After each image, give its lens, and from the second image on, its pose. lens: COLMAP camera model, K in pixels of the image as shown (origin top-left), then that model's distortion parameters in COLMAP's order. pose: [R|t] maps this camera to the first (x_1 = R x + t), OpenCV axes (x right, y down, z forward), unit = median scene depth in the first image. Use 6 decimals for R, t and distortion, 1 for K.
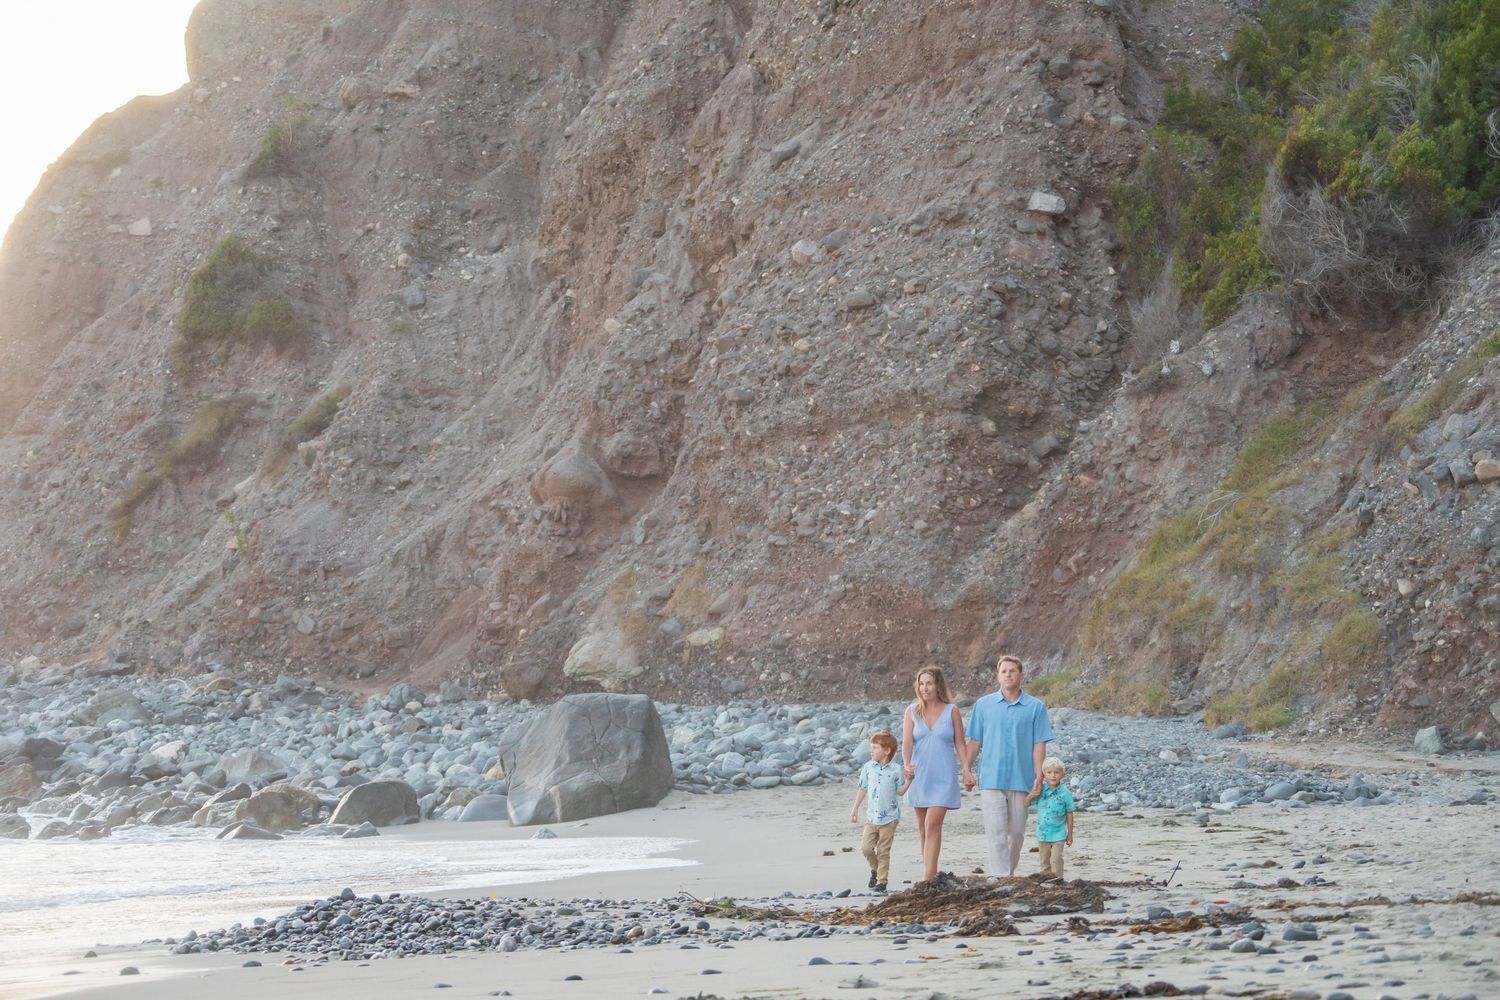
lens RADIAL K [[3348.8, 0, 650.5], [0, 3348.8, 525.0], [0, 0, 1]] dist [0.466913, 0.110165]
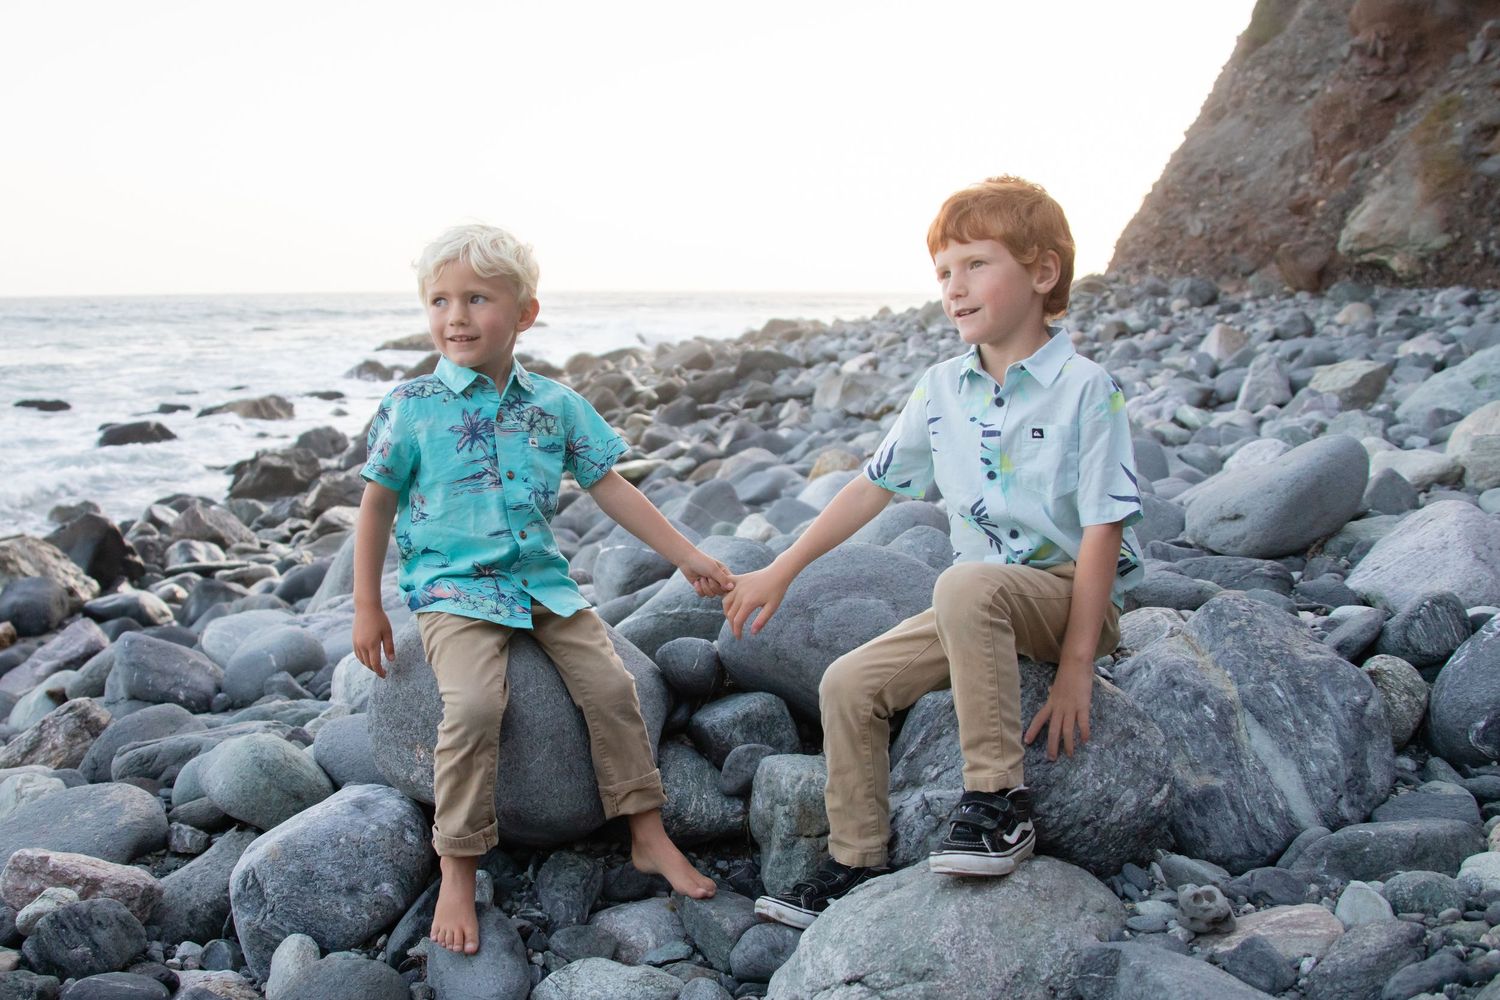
lens RADIAL K [[1451.0, 0, 636.1], [0, 1451.0, 514.0], [0, 0, 1]] dist [-0.166101, 0.106171]
pose [[0.795524, 0.043365, -0.604369, 0.028955], [0.074350, 0.982912, 0.168393, 0.031422], [0.601344, -0.178896, 0.778705, 0.559158]]
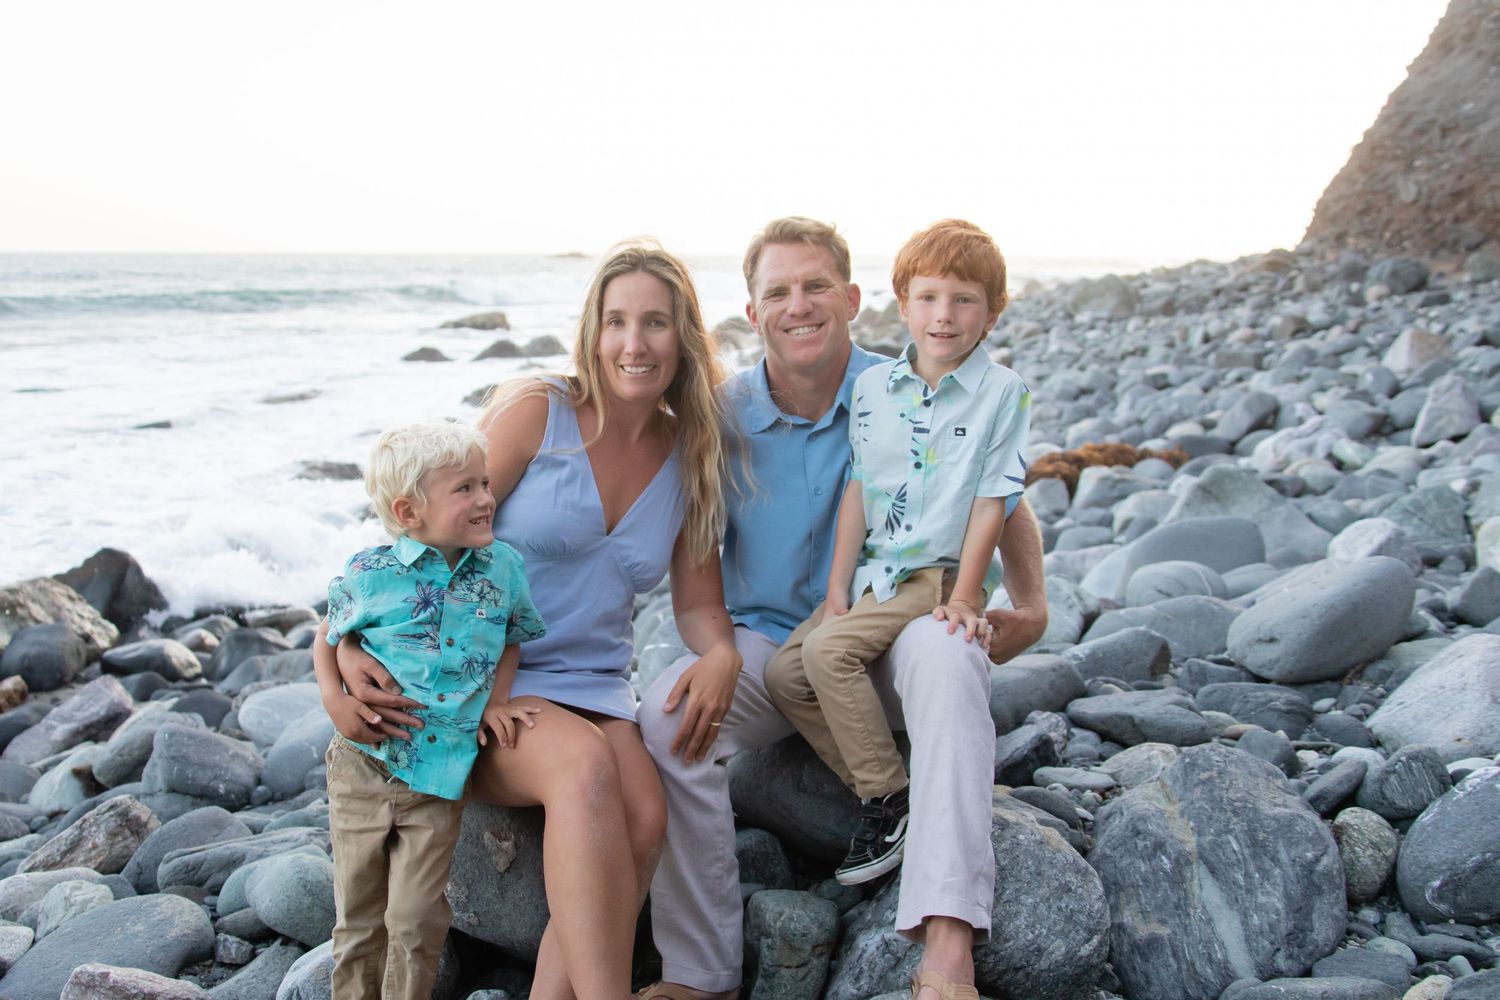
lens RADIAL K [[1710.8, 0, 668.4], [0, 1710.8, 487.6], [0, 0, 1]] dist [-0.080000, 0.191958]
pose [[0.769542, 0.040460, -0.637313, 0.034463], [0.070371, 0.986540, 0.147602, 0.027738], [0.634707, -0.158434, 0.756337, 0.554996]]
